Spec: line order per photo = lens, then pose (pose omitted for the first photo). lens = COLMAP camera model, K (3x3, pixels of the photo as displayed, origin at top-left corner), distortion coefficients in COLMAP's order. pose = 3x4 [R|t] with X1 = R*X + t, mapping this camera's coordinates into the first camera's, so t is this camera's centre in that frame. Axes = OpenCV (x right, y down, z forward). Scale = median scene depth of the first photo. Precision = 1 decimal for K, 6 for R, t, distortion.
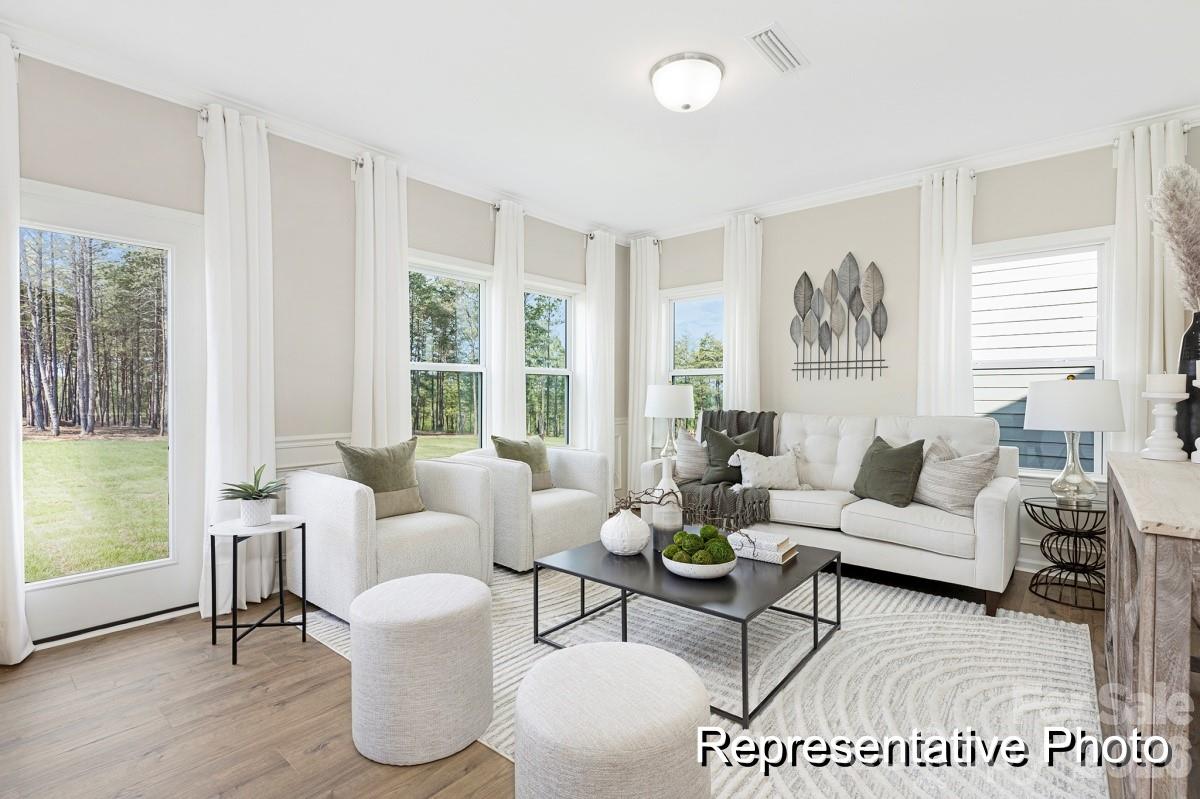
lens RADIAL K [[550.2, 0, 600.0], [0, 550.2, 399.5], [0, 0, 1]] dist [-0.001263, -0.000486]
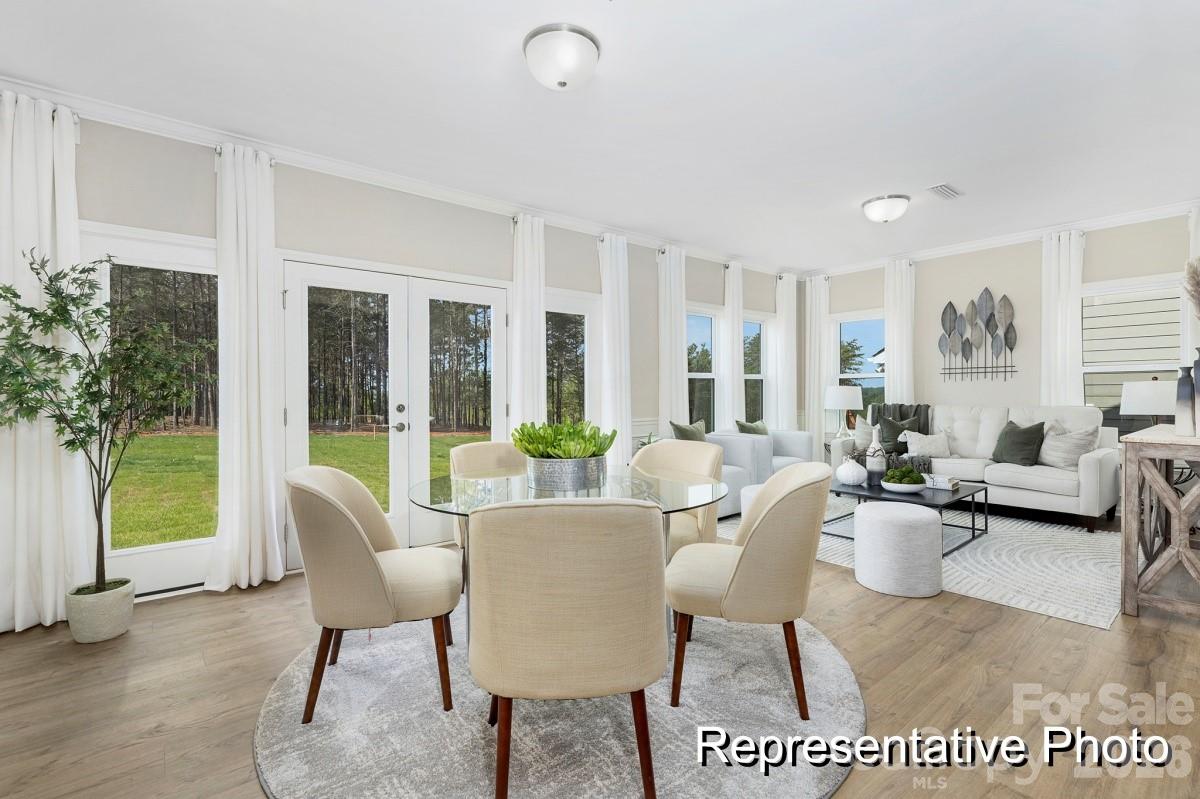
lens RADIAL K [[557.0, 0, 608.9], [0, 557.0, 400.2], [0, 0, 1]] dist [-0.013264, 0.000531]
pose [[0.988627, -0.004899, -0.150306, -0.281009], [0.004888, 0.999988, -0.000444, 0.008537], [0.150306, -0.000296, 0.988639, -0.525231]]
